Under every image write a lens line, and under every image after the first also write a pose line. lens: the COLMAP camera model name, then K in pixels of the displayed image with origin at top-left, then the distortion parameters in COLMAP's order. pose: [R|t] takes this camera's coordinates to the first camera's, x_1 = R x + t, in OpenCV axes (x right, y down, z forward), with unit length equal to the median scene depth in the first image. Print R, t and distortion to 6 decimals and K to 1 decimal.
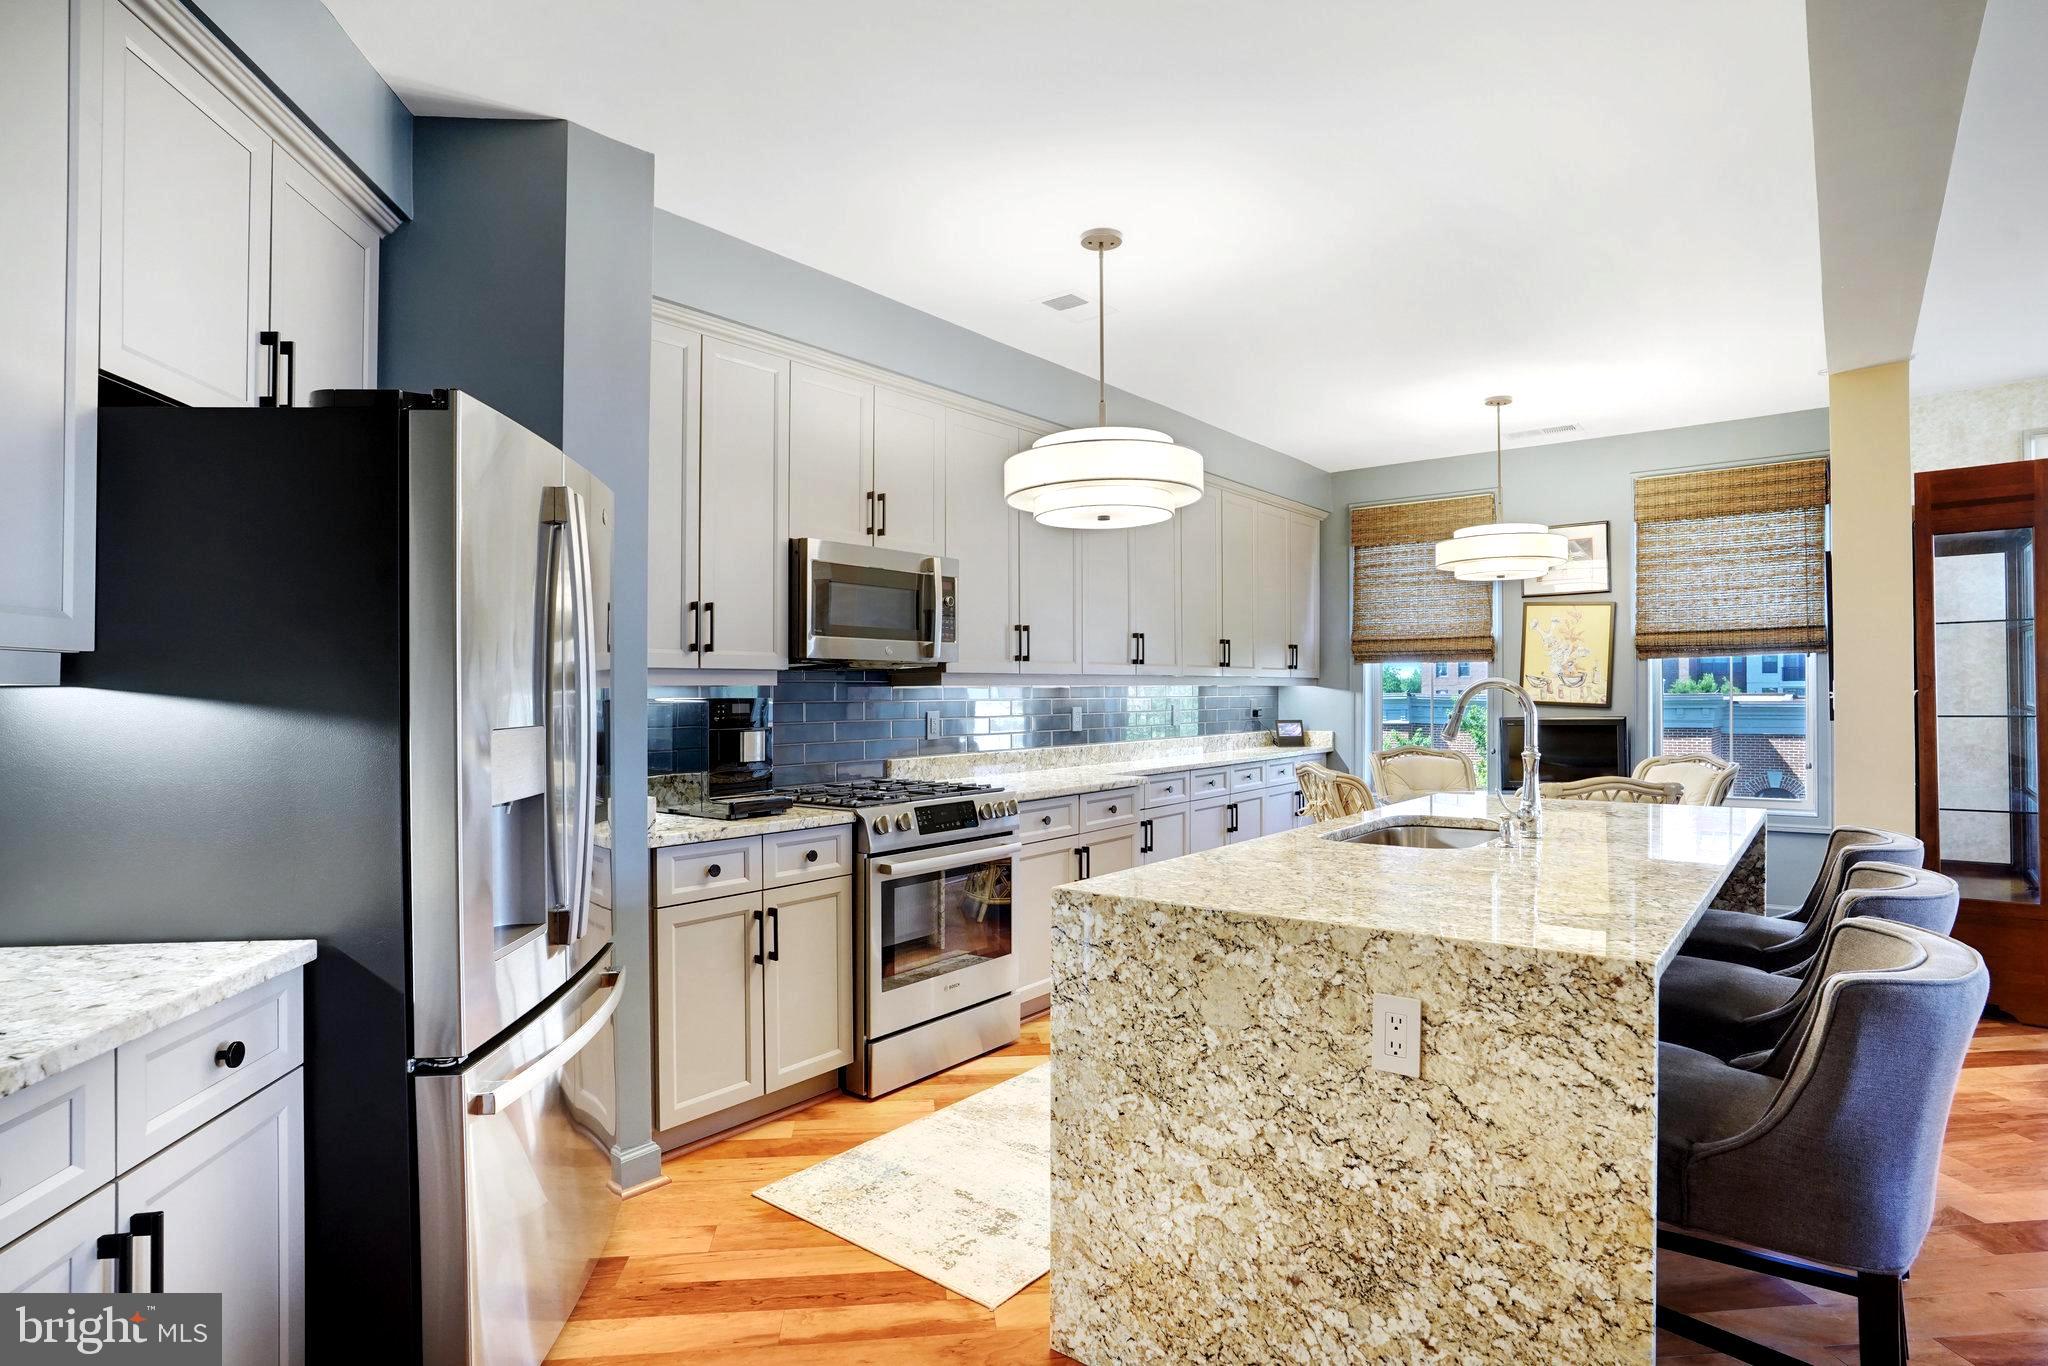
lens RADIAL K [[1074.3, 0, 1025.1], [0, 1074.3, 676.1], [0, 0, 1]] dist [-0.027678, 0.006627]
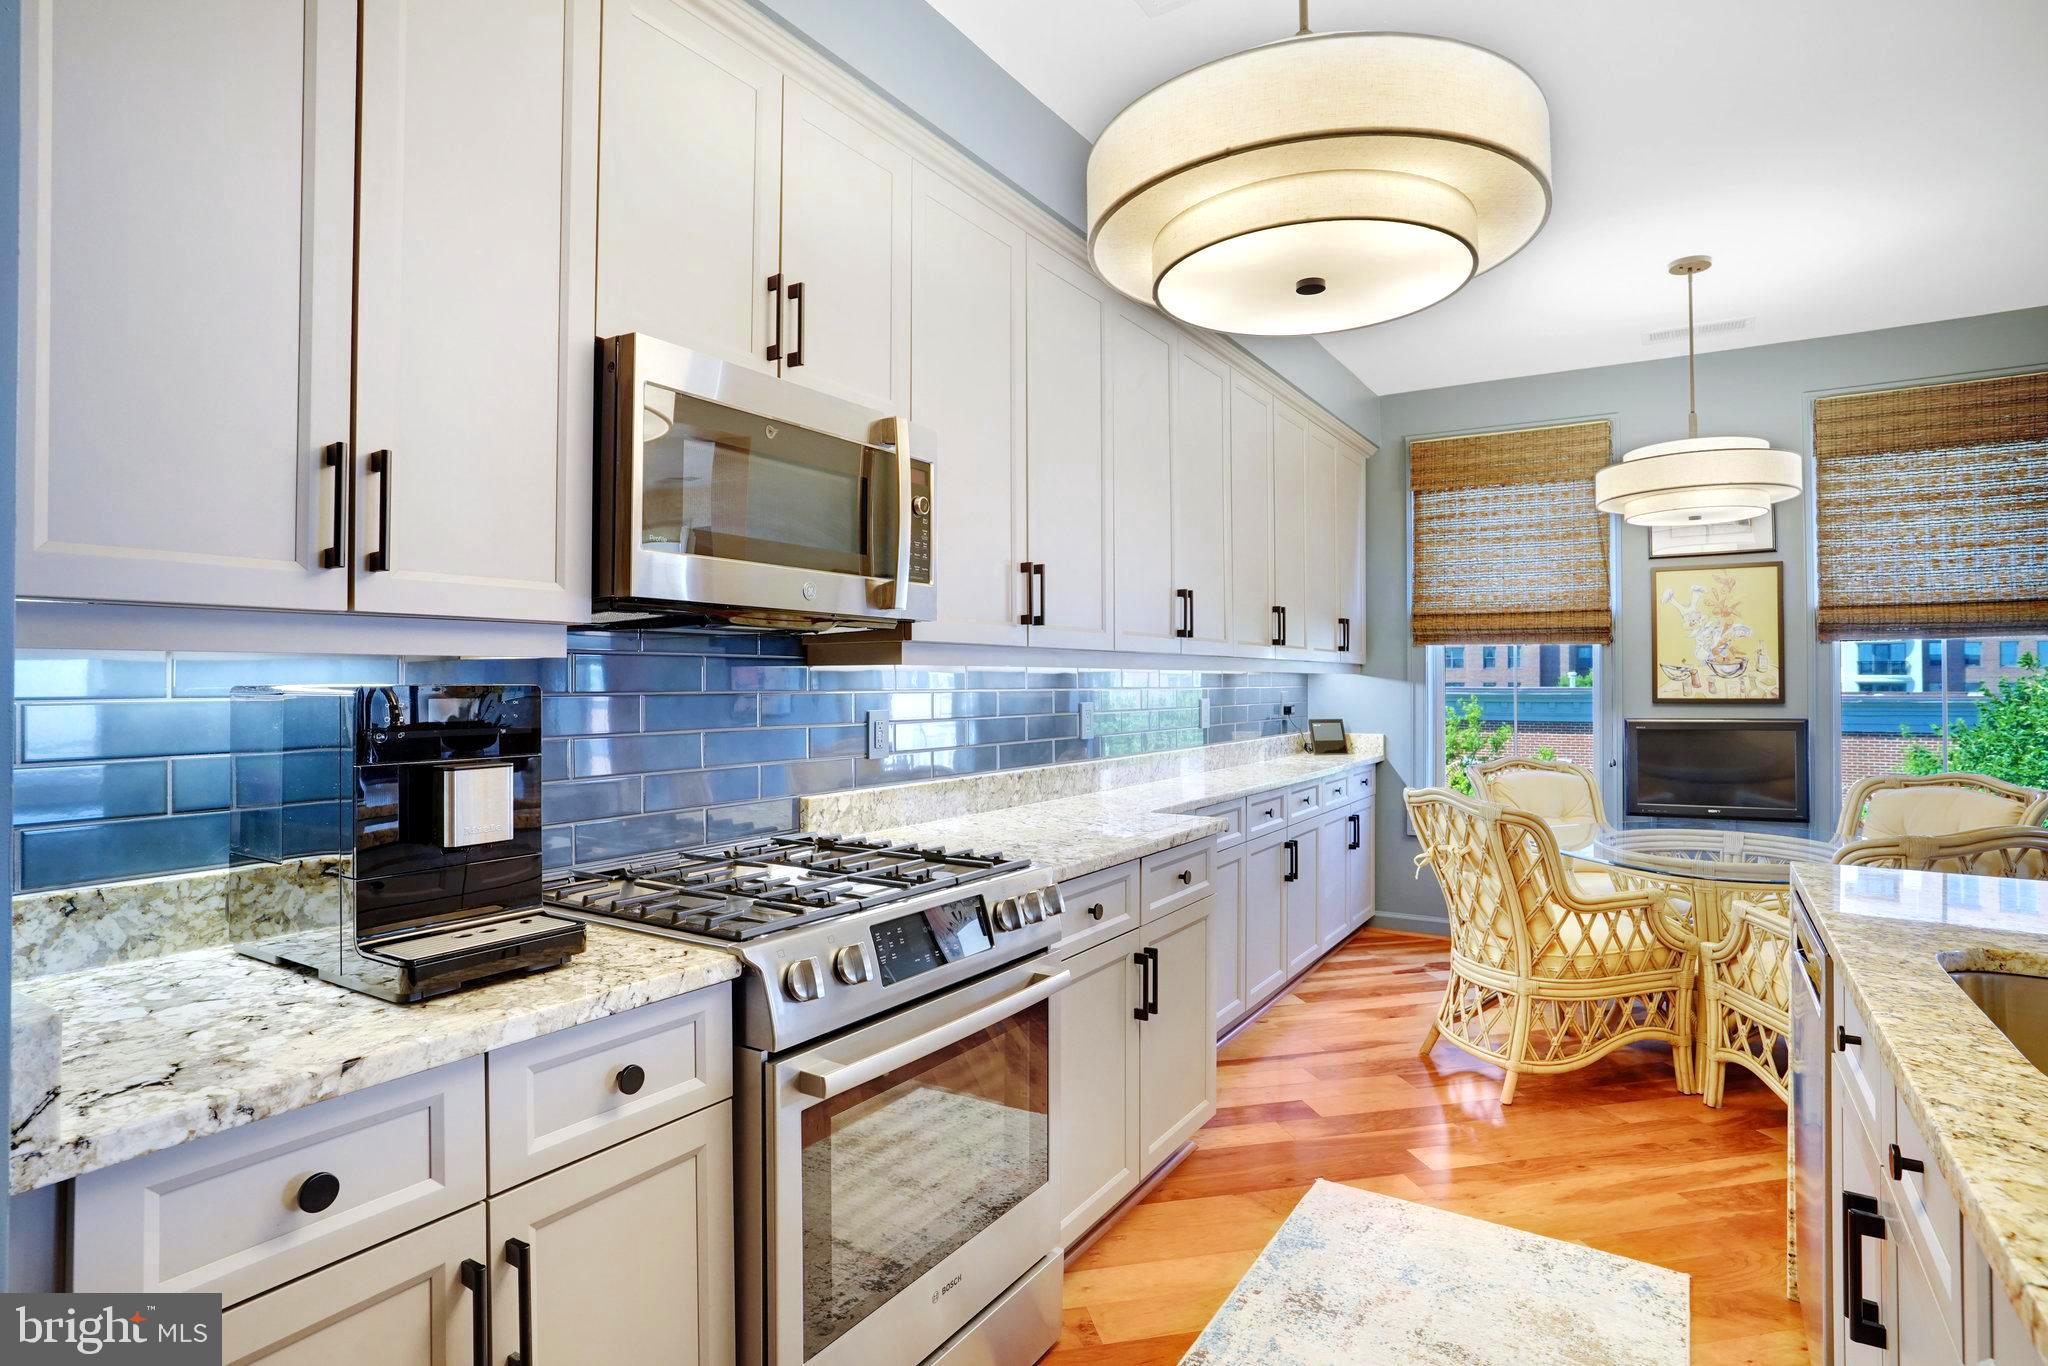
lens RADIAL K [[1074.3, 0, 1030.0], [0, 1074.3, 684.9], [0, 0, 1]] dist [-0.027678, 0.006627]
pose [[0.994466, 0.006423, 0.104861, -0.055378], [-0.008263, 0.999819, 0.017122, 0.007253], [-0.104732, -0.017894, 0.994339, 0.352688]]
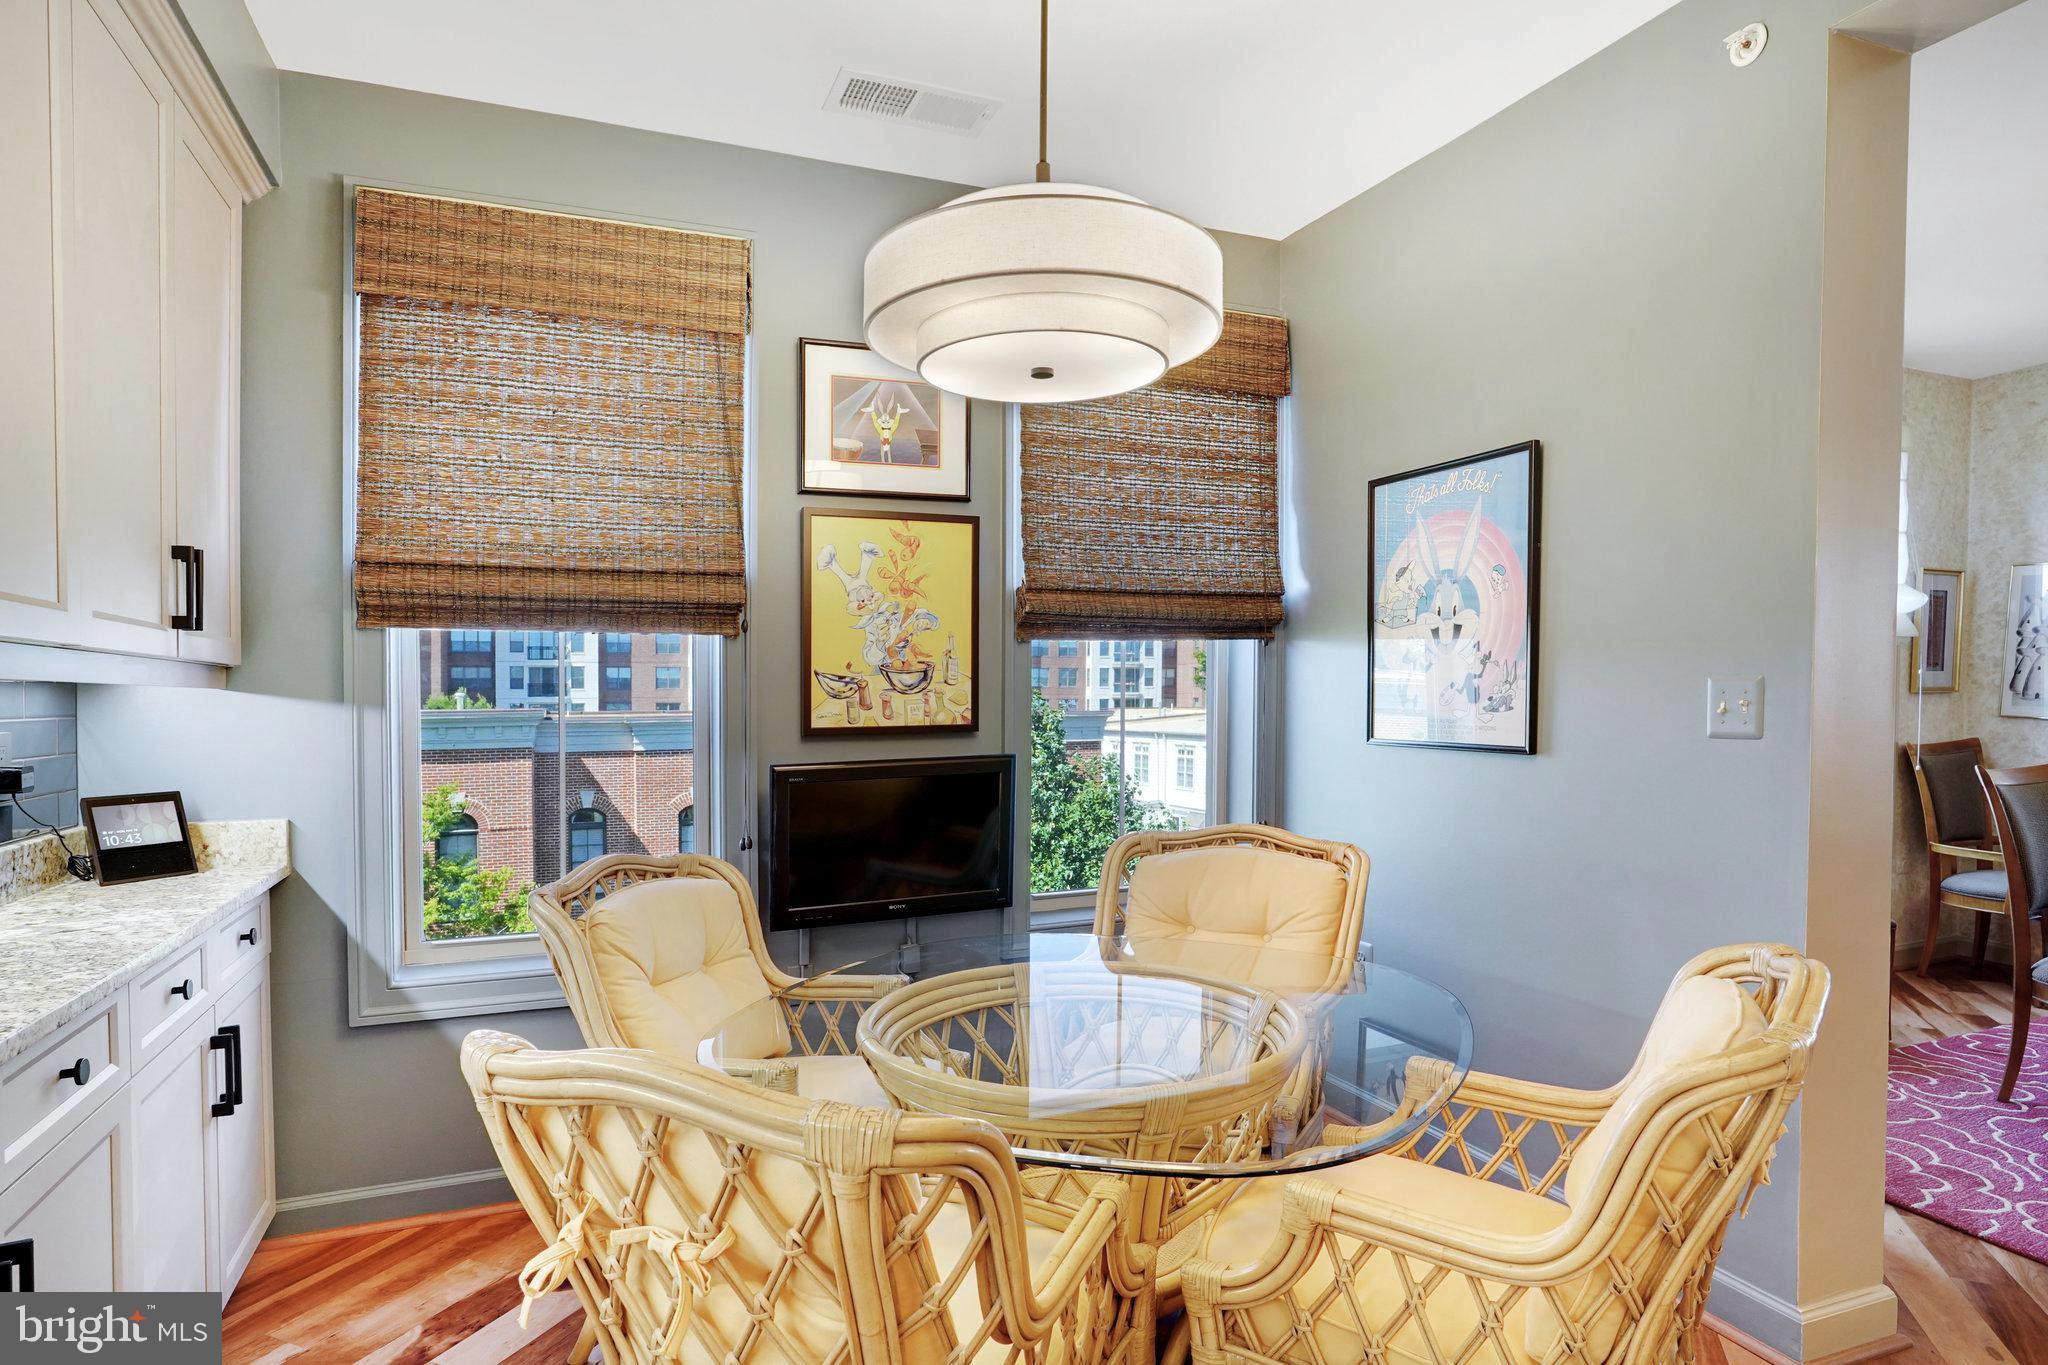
lens RADIAL K [[1074.3, 0, 974.0], [0, 1074.3, 695.2], [0, 0, 1]] dist [-0.027678, 0.006627]
pose [[0.490533, 0.006879, 0.871395, 0.130841], [-0.007951, 0.999963, -0.003419, 0.014056], [-0.871386, -0.005251, 0.490570, 0.844473]]
